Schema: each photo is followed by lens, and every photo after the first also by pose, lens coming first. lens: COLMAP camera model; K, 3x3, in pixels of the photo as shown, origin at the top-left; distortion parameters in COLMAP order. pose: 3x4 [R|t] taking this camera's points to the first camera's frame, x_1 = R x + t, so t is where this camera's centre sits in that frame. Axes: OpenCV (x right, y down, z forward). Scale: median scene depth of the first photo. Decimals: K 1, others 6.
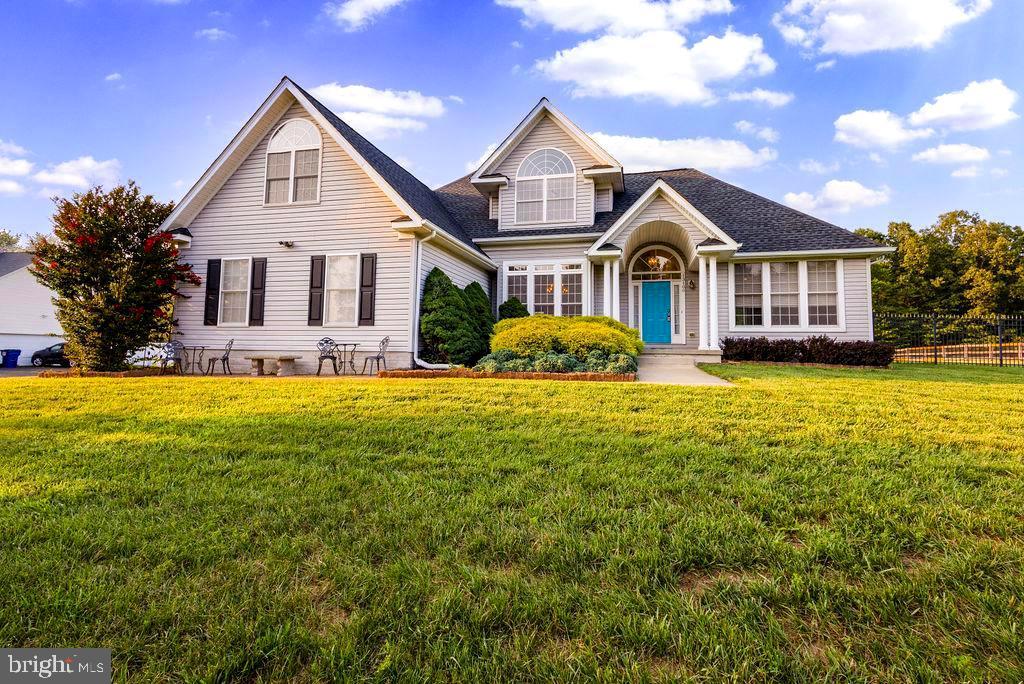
lens RADIAL K [[482.3, 0, 512.2], [0, 482.3, 320.1], [0, 0, 1]] dist [0.024486, 0.000069]
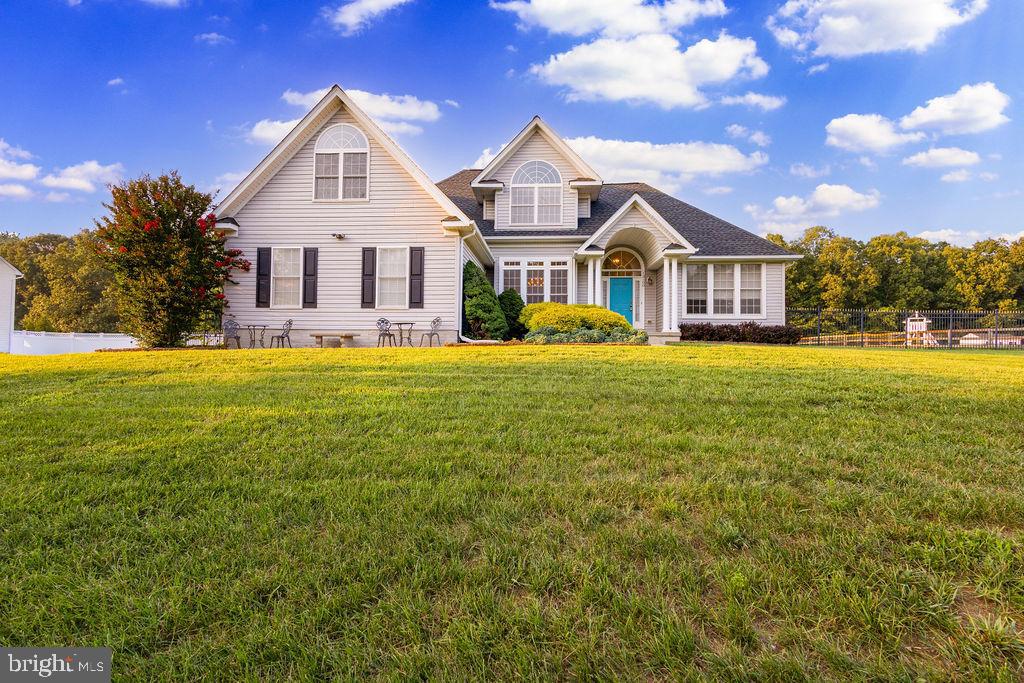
lens RADIAL K [[482.3, 0, 498.2], [0, 482.3, 337.8], [0, 0, 1]] dist [0.024486, 0.000069]
pose [[0.985107, 0.001187, 0.171940, -0.250415], [-0.008291, 0.999141, 0.040605, 0.027488], [-0.171744, -0.041426, 0.984270, -0.164203]]
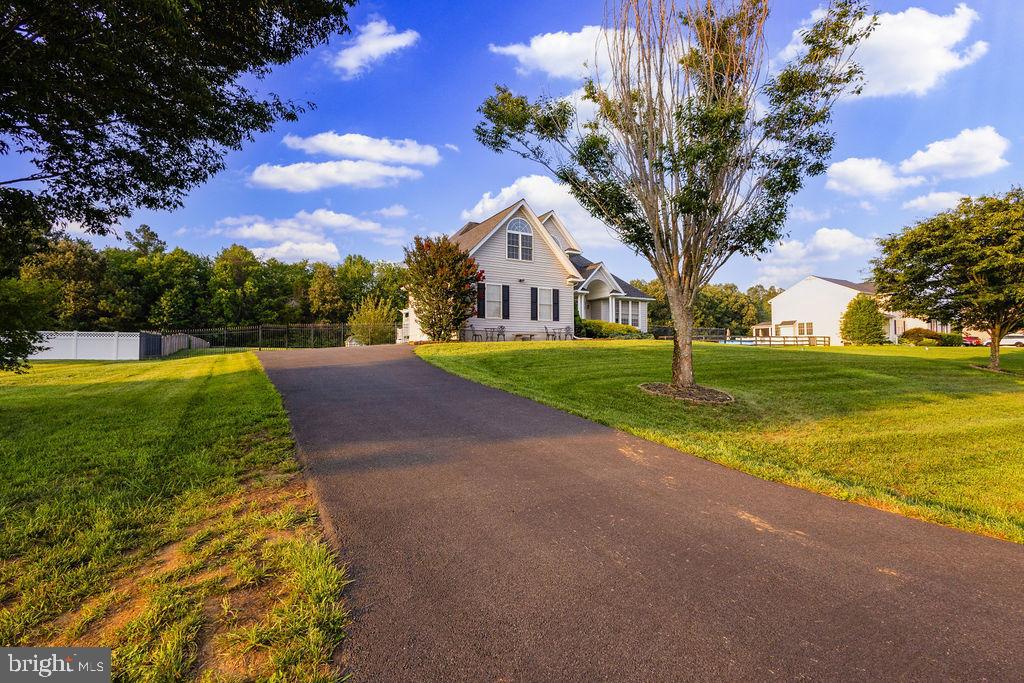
lens RADIAL K [[482.3, 0, 505.6], [0, 482.3, 339.3], [0, 0, 1]] dist [0.024486, 0.000069]
pose [[0.718902, 0.006457, 0.695082, -1.666044], [-0.031721, 0.999220, 0.023526, 0.041338], [-0.694388, -0.038962, 0.718546, -0.379969]]
